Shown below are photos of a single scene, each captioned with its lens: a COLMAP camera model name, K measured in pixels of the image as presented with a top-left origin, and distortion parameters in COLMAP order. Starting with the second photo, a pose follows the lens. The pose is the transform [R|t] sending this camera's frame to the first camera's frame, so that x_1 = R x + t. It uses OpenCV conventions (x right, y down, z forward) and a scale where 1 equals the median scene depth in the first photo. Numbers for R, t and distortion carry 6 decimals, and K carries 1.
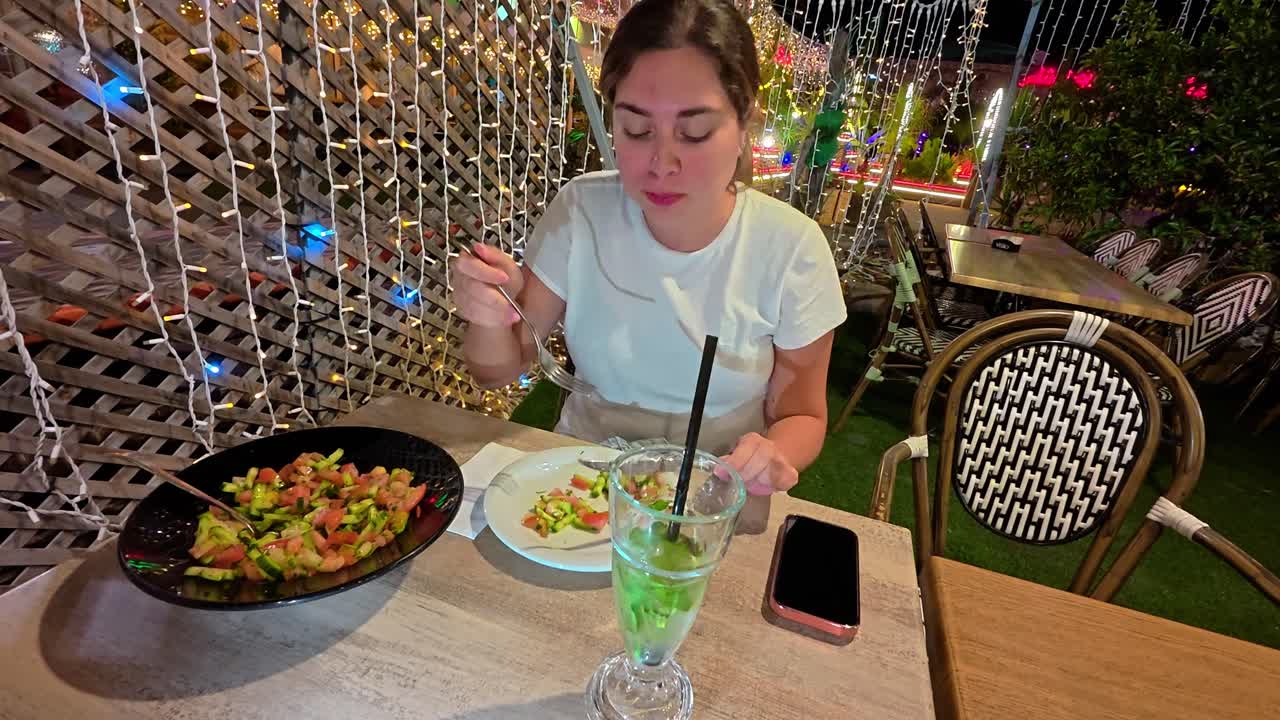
lens RADIAL K [[596.9, 0, 639.9], [0, 596.9, 361.0], [0, 0, 1]] dist [-0.002296, -0.000333]
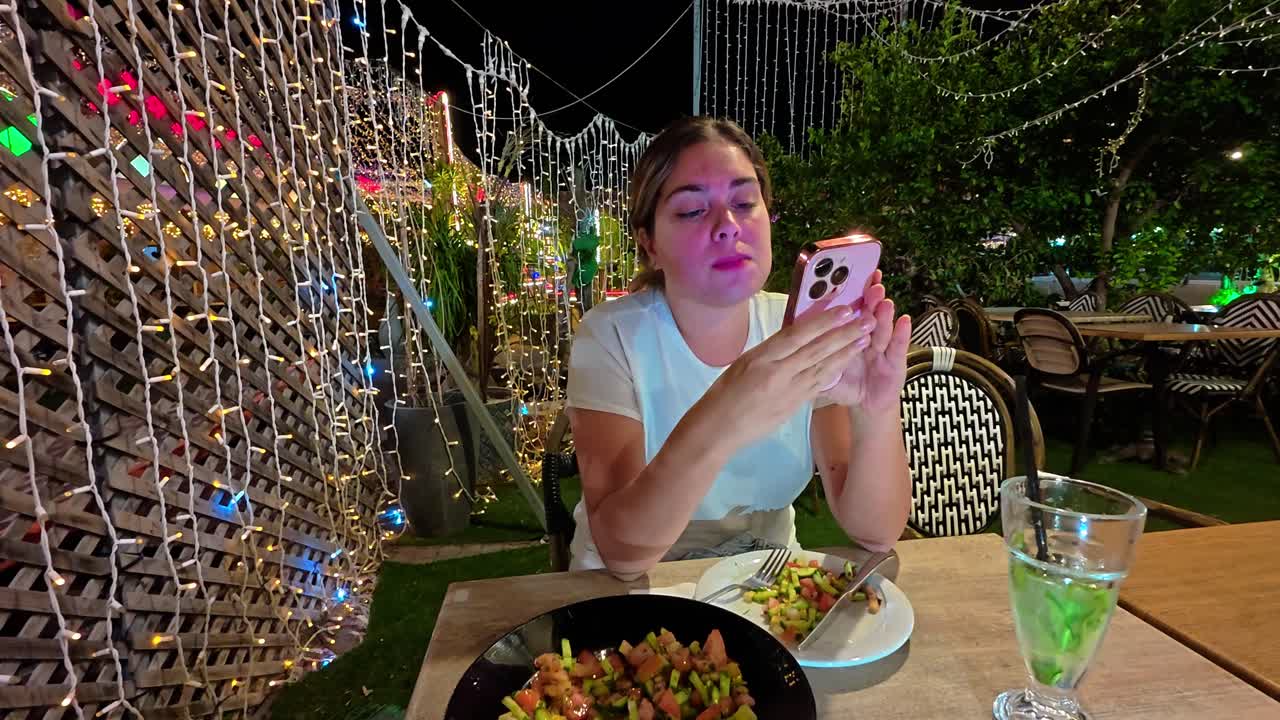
lens RADIAL K [[614.1, 0, 639.3], [0, 614.1, 358.2], [0, 0, 1]] dist [0.001122, -0.000219]
pose [[0.881791, -0.188779, 0.432212, -0.318385], [0.275929, 0.949693, -0.148145, -0.029784], [-0.382502, 0.249893, 0.889520, 0.049732]]
